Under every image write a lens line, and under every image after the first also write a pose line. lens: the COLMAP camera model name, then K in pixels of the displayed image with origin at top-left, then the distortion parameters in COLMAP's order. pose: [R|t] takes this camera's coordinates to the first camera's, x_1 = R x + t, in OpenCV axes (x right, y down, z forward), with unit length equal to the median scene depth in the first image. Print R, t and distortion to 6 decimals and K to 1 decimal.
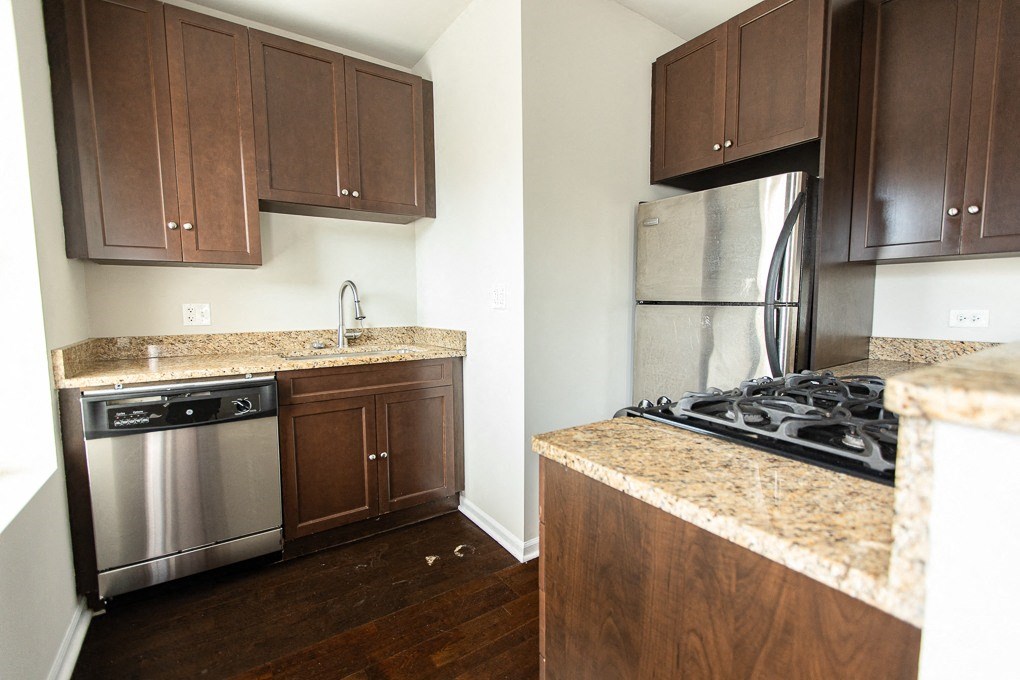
lens RADIAL K [[453.3, 0, 510.0], [0, 453.3, 340.0], [0, 0, 1]] dist [0.001771, 0.000325]
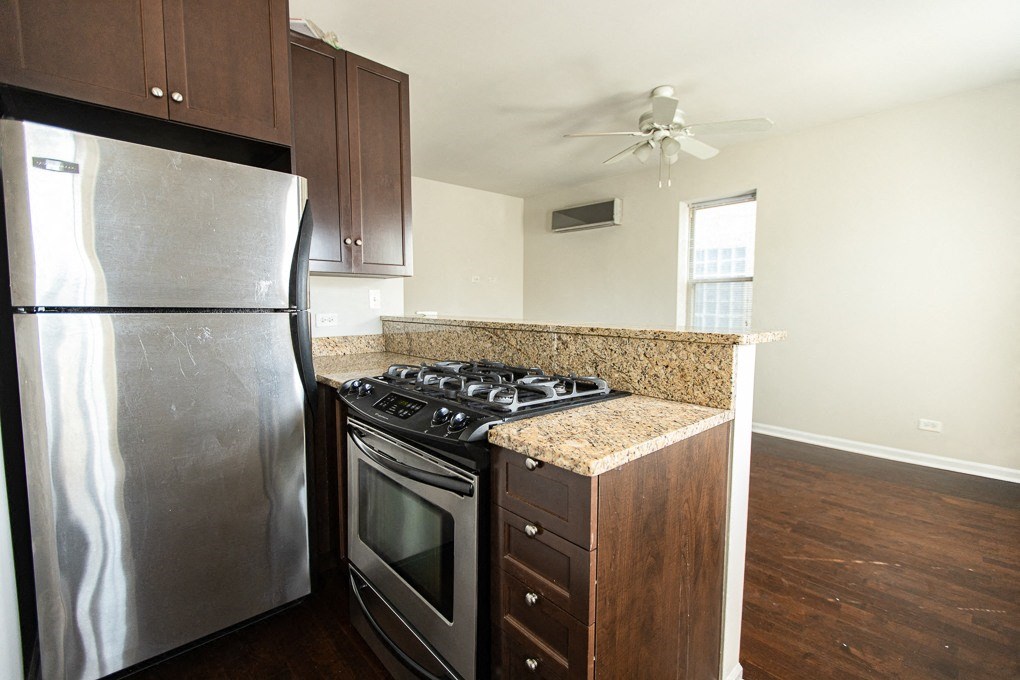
lens RADIAL K [[453.3, 0, 510.0], [0, 453.3, 340.0], [0, 0, 1]] dist [0.001771, 0.000325]
pose [[-0.150259, -0.071395, 0.986065, -0.813283], [0.083627, 0.992897, 0.084633, -0.112464], [-0.985103, 0.095179, -0.143221, 1.324129]]
